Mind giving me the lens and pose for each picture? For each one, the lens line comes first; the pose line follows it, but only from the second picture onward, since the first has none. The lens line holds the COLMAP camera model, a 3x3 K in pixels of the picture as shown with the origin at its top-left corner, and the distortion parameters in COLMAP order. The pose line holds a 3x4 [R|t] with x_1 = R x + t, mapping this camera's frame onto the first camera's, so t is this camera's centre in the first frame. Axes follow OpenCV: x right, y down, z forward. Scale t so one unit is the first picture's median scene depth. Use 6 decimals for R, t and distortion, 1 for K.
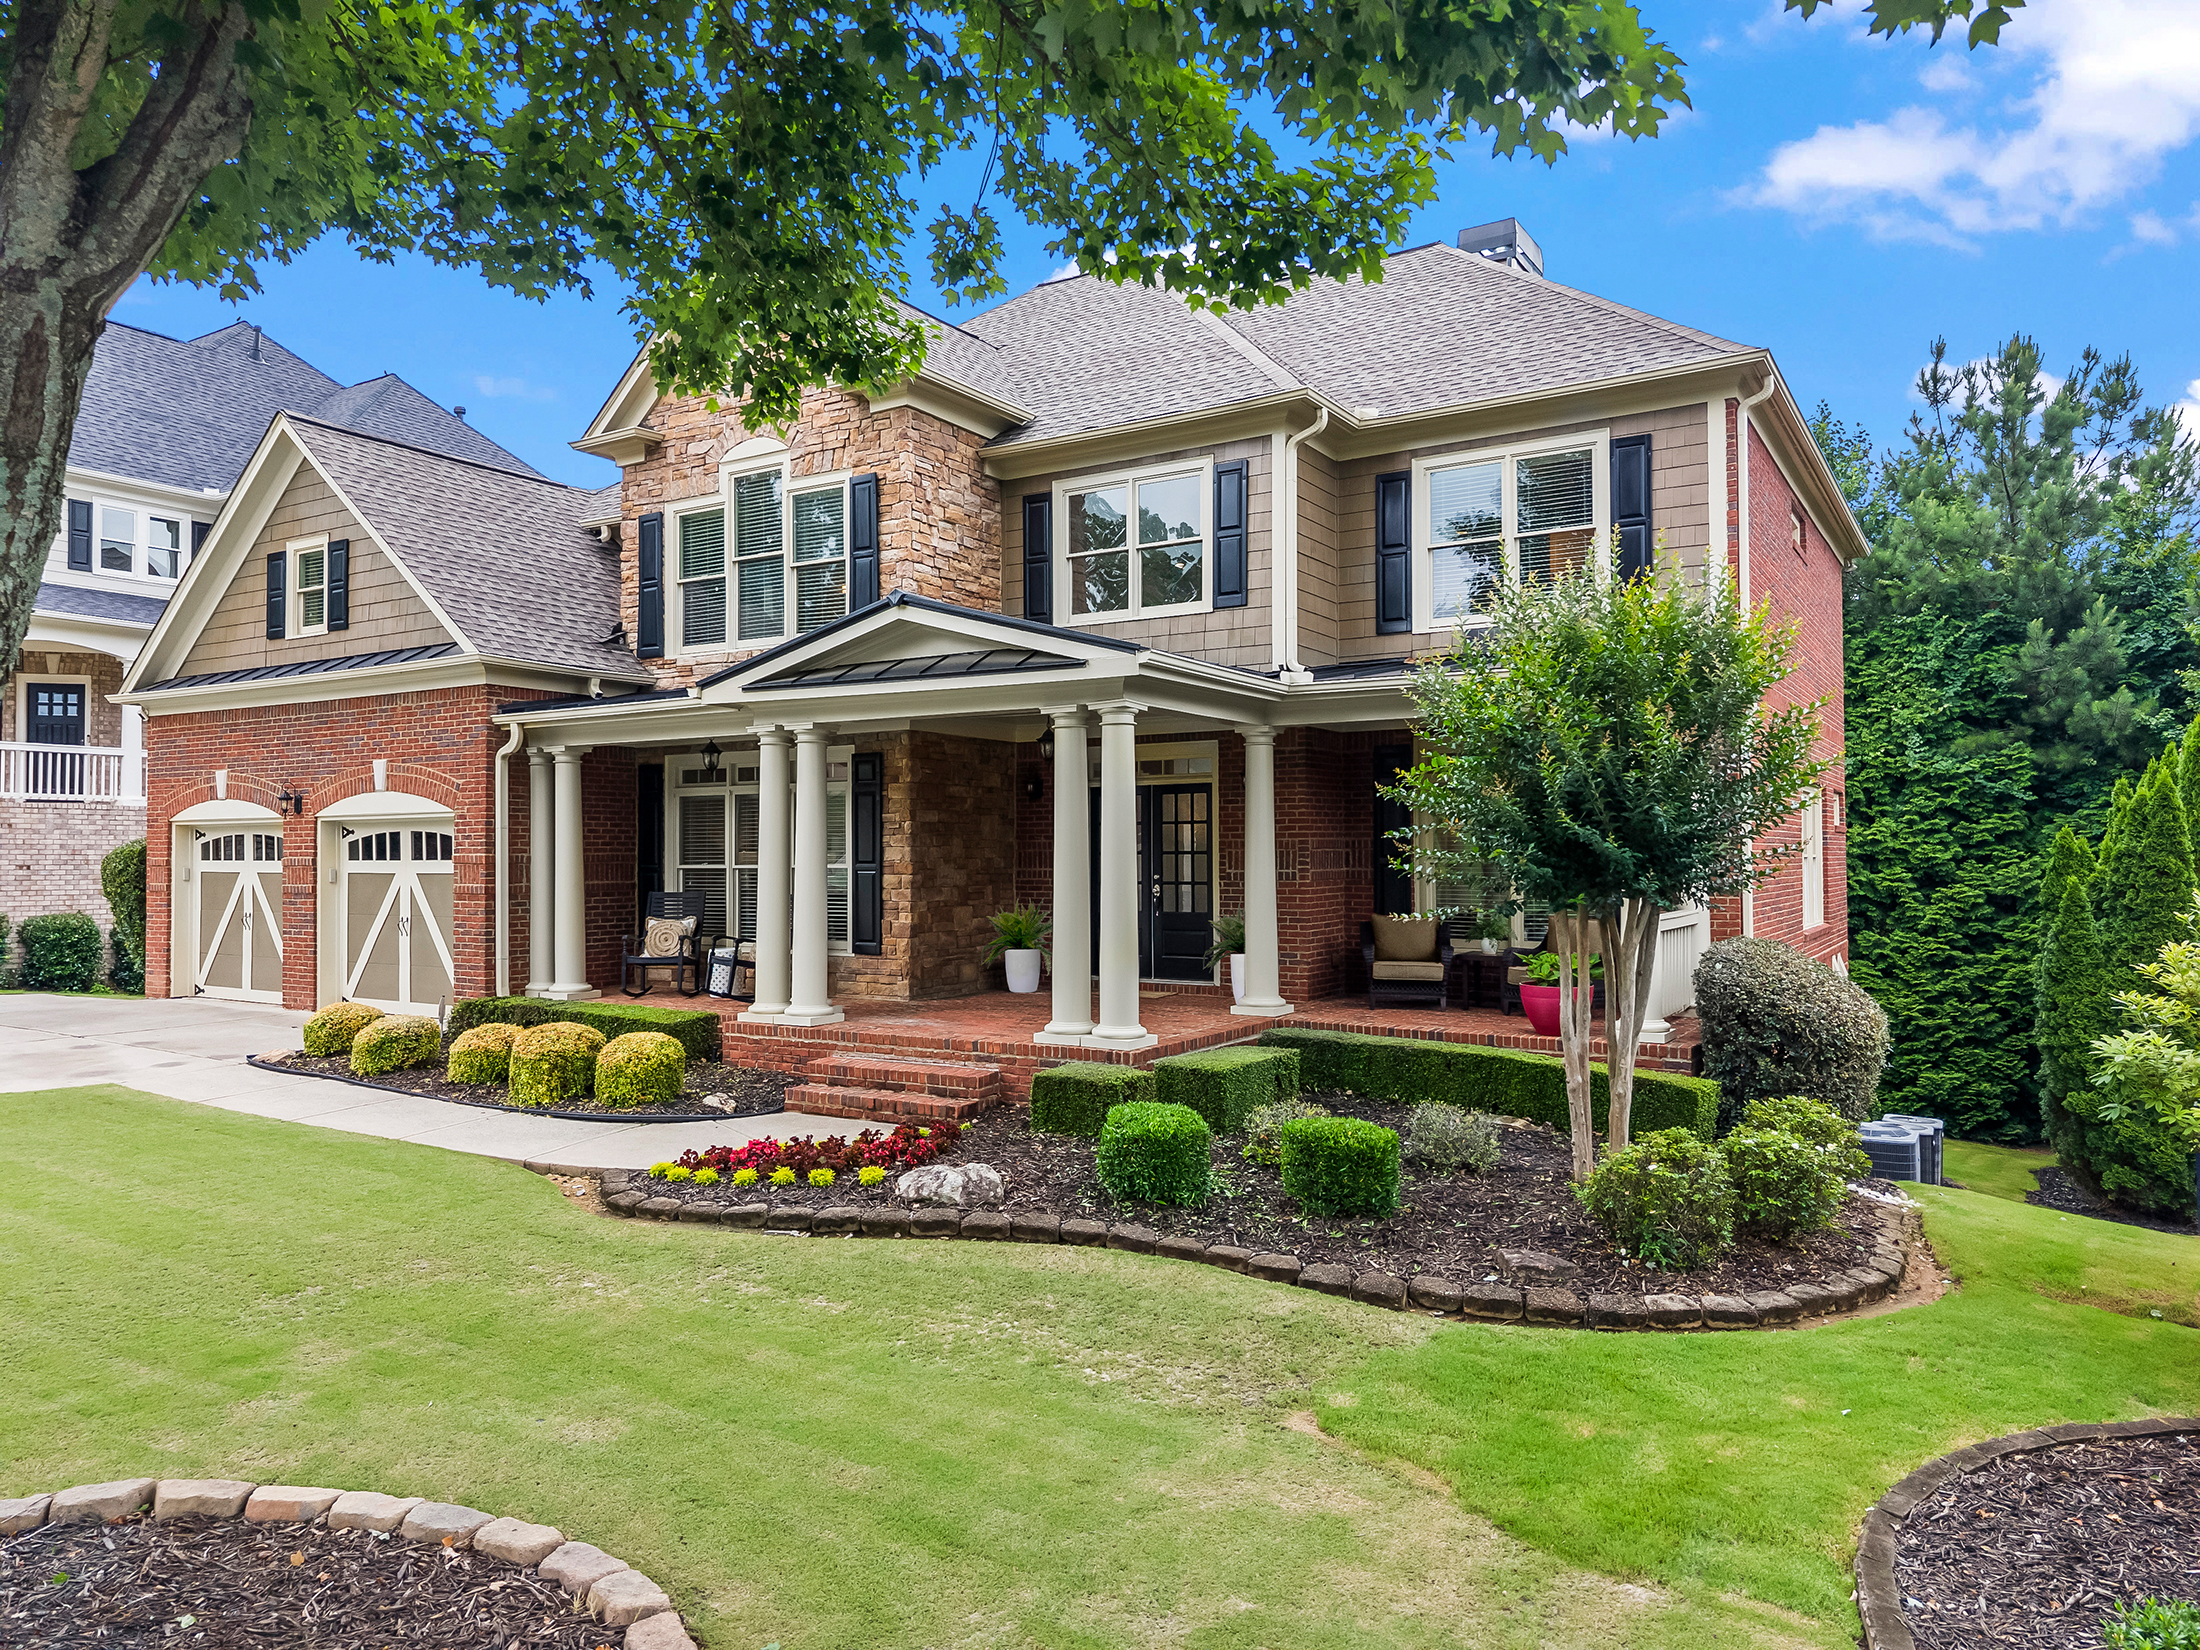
lens RADIAL K [[1478.8, 0, 1092.3], [0, 1478.8, 818.9], [0, 0, 1]] dist [0.100513, -0.236456]
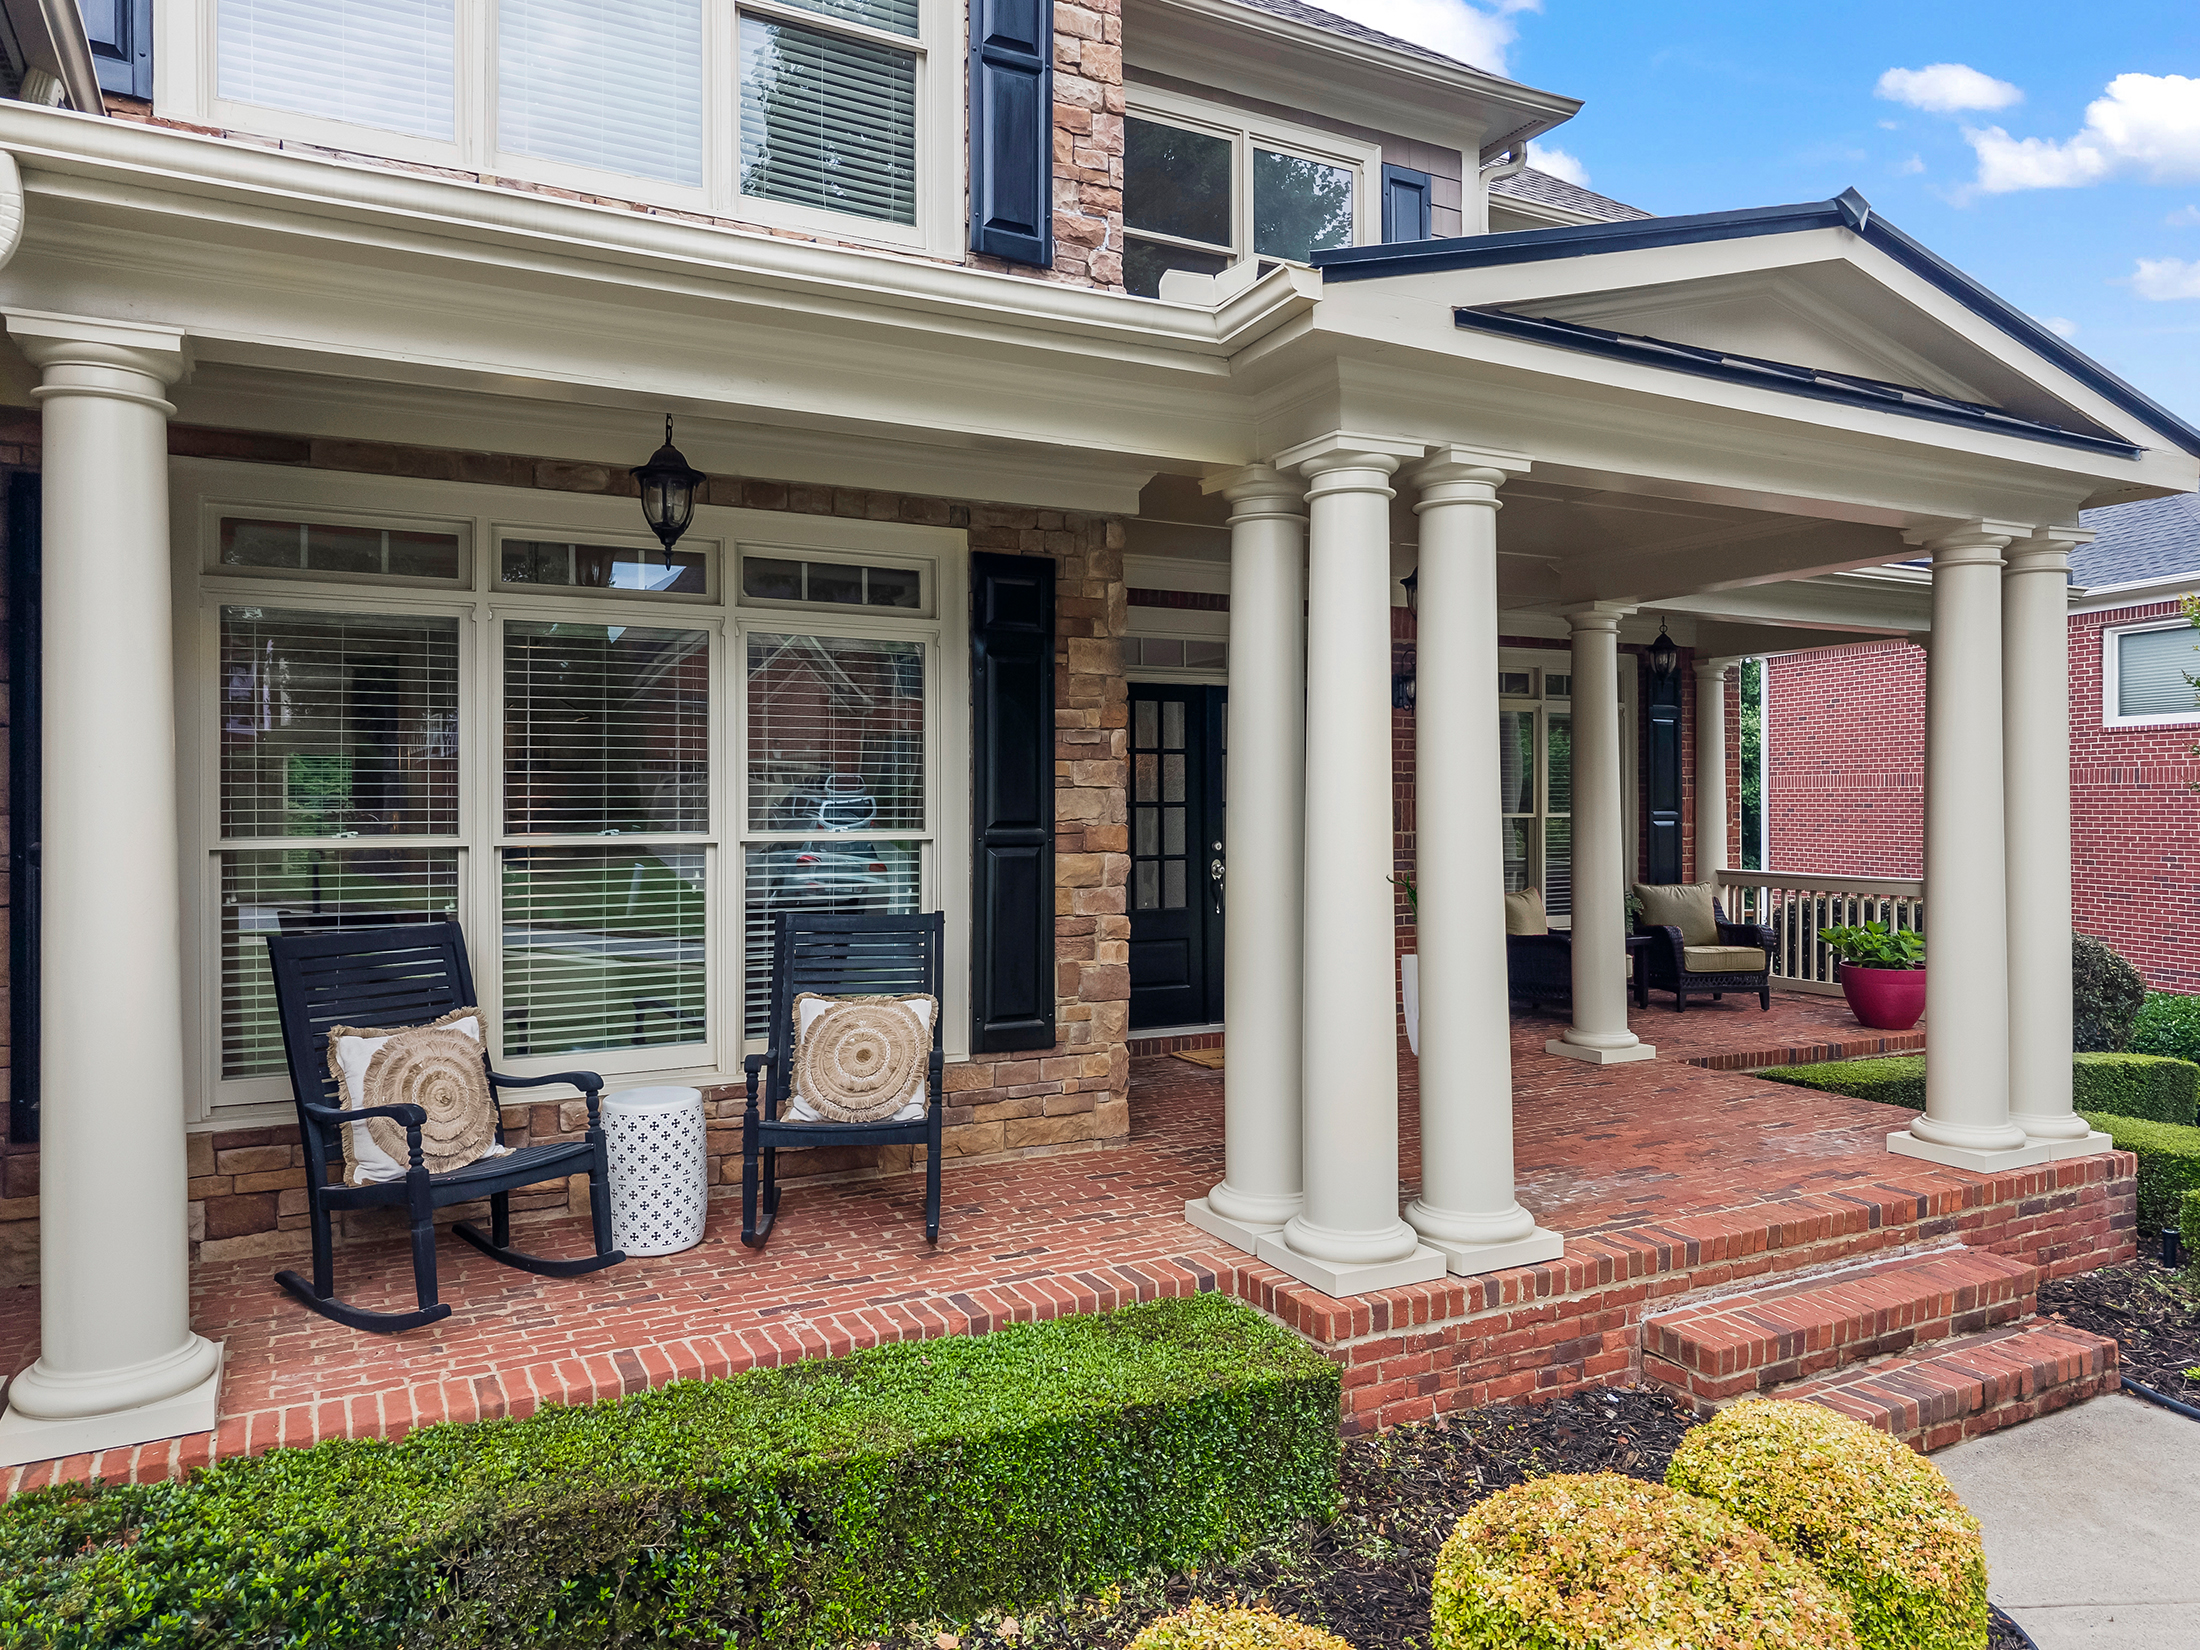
lens RADIAL K [[1471.9, 0, 1101.0], [0, 1471.9, 807.3], [0, 0, 1]] dist [0.039195, -0.046085]
pose [[0.501621, 0.002484, 0.865084, -0.494268], [-0.022057, 0.999708, 0.009919, 0.020045], [-0.864806, -0.024057, 0.501529, 0.782535]]
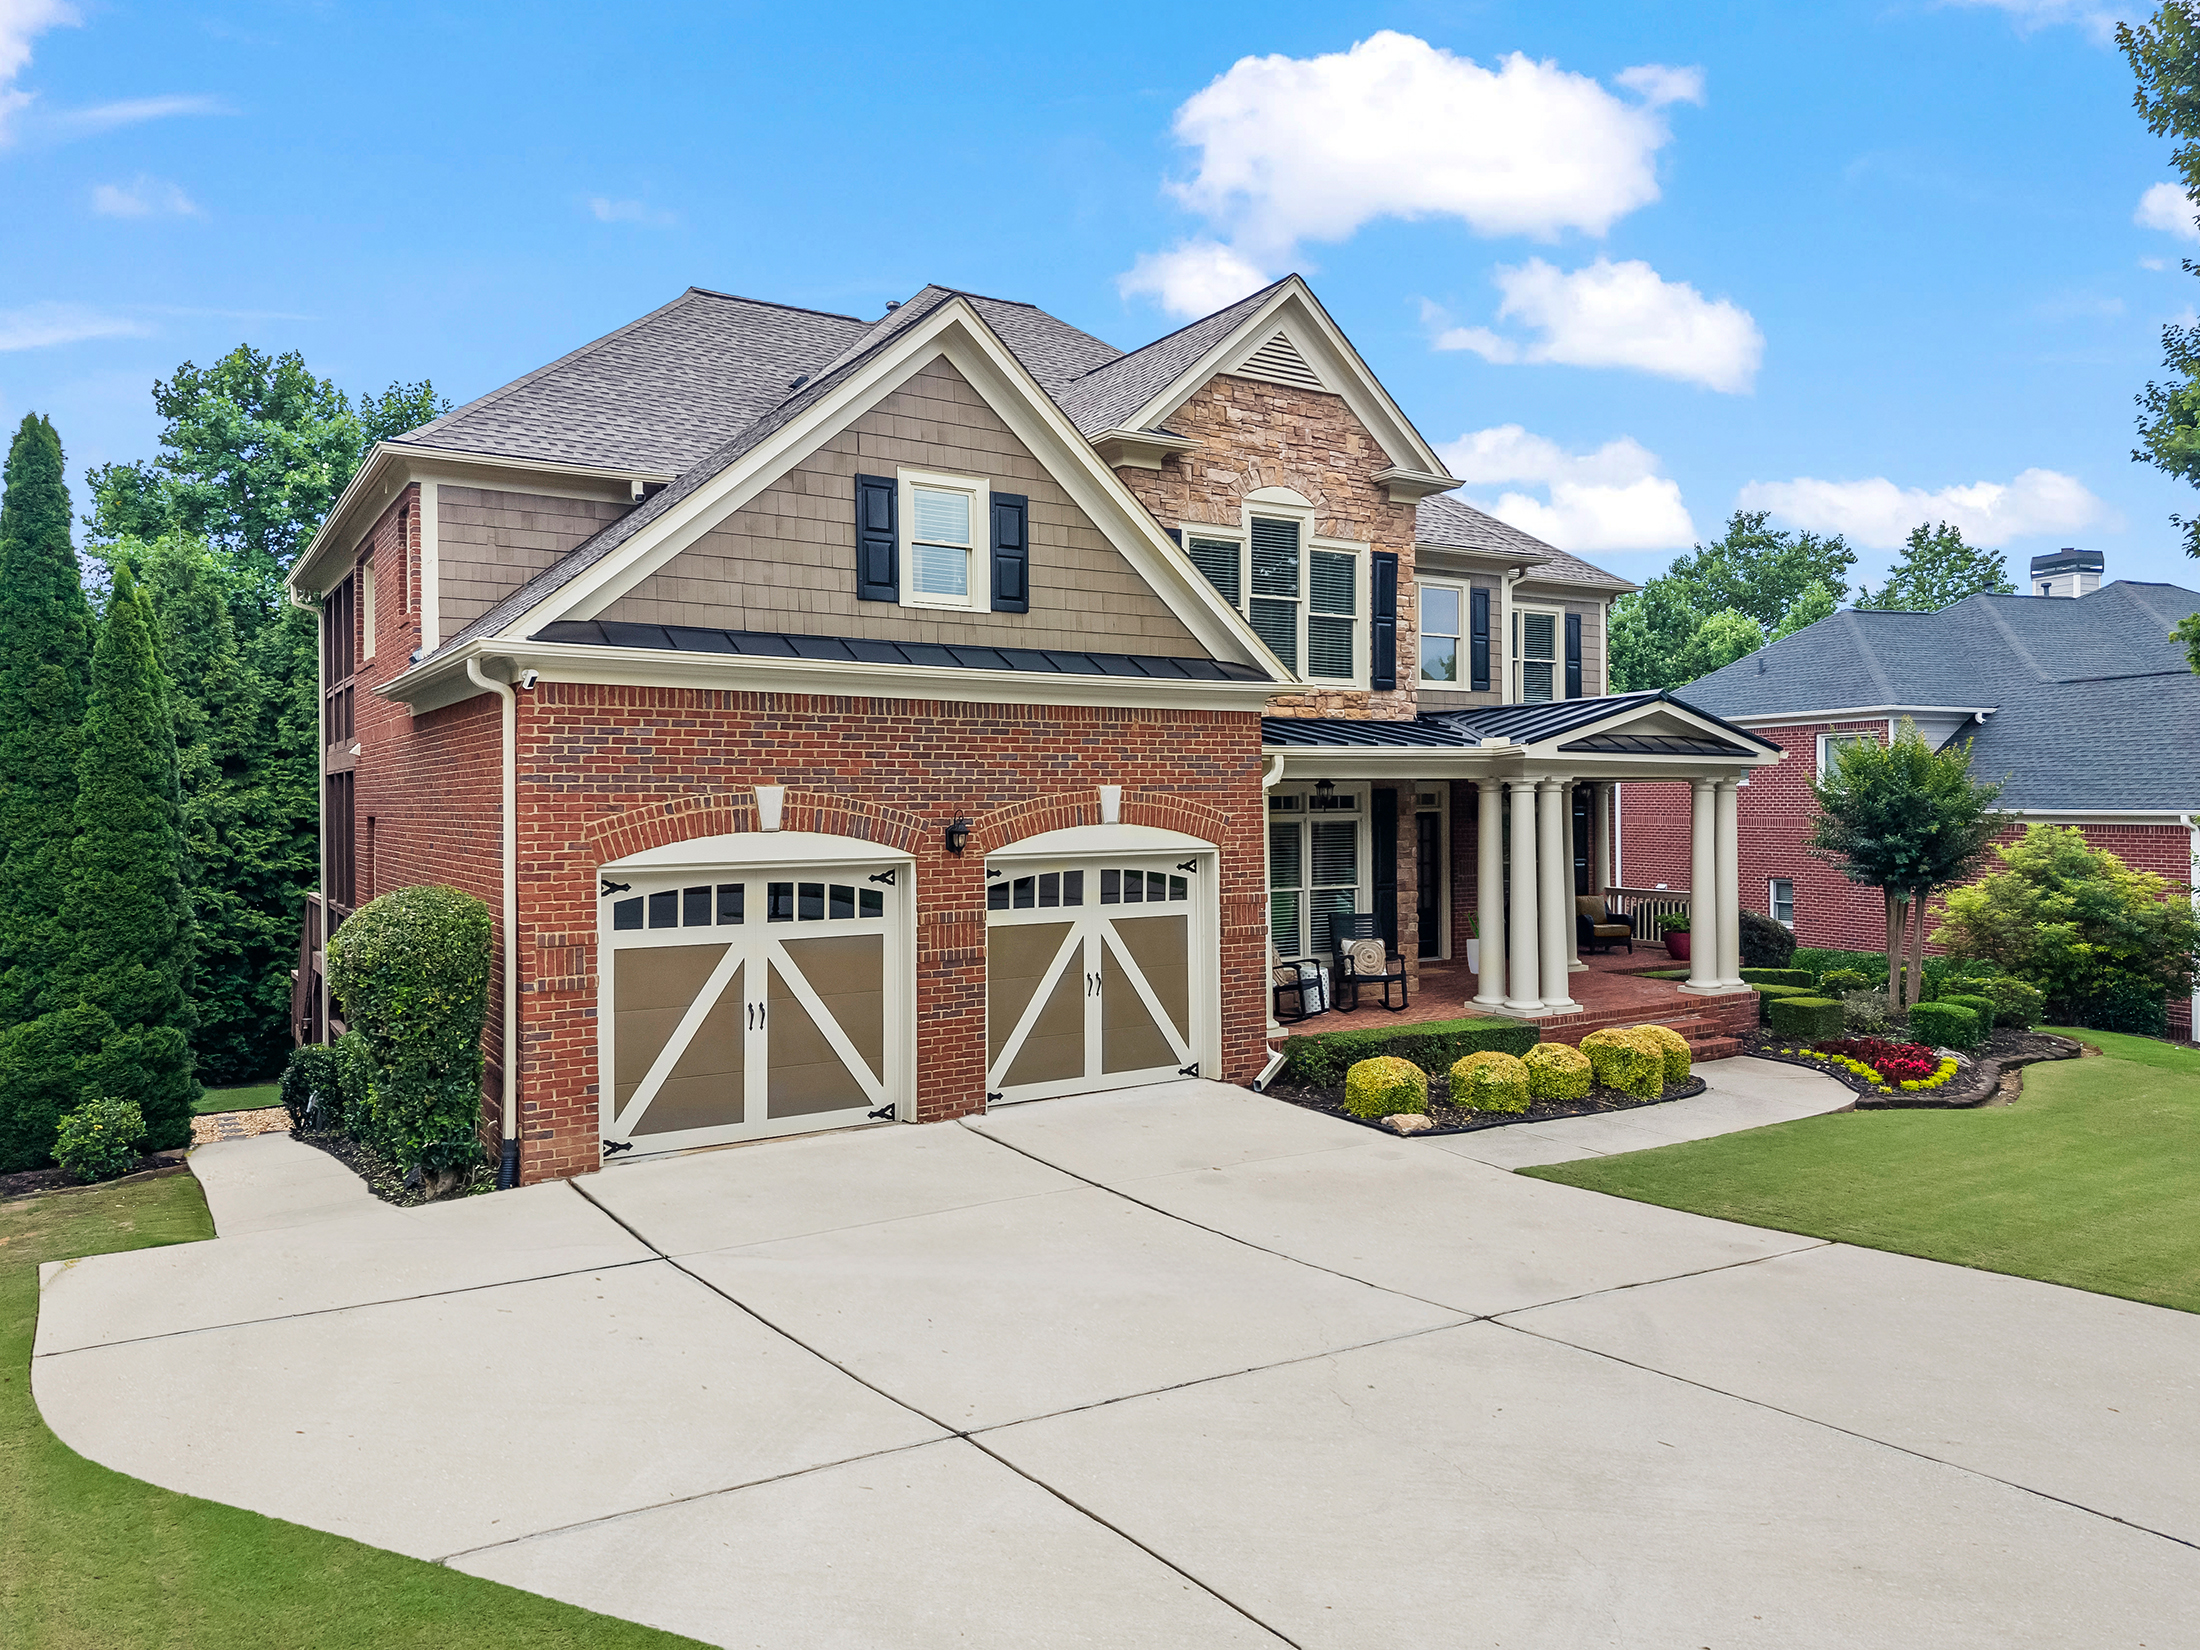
lens RADIAL K [[1478.8, 0, 1092.3], [0, 1478.8, 818.9], [0, 0, 1]] dist [0.100513, -0.236456]
pose [[0.419627, -0.009052, 0.907652, -1.333855], [-0.017666, 0.999679, 0.018137, -0.039009], [-0.907525, -0.023646, 0.419332, 0.723097]]
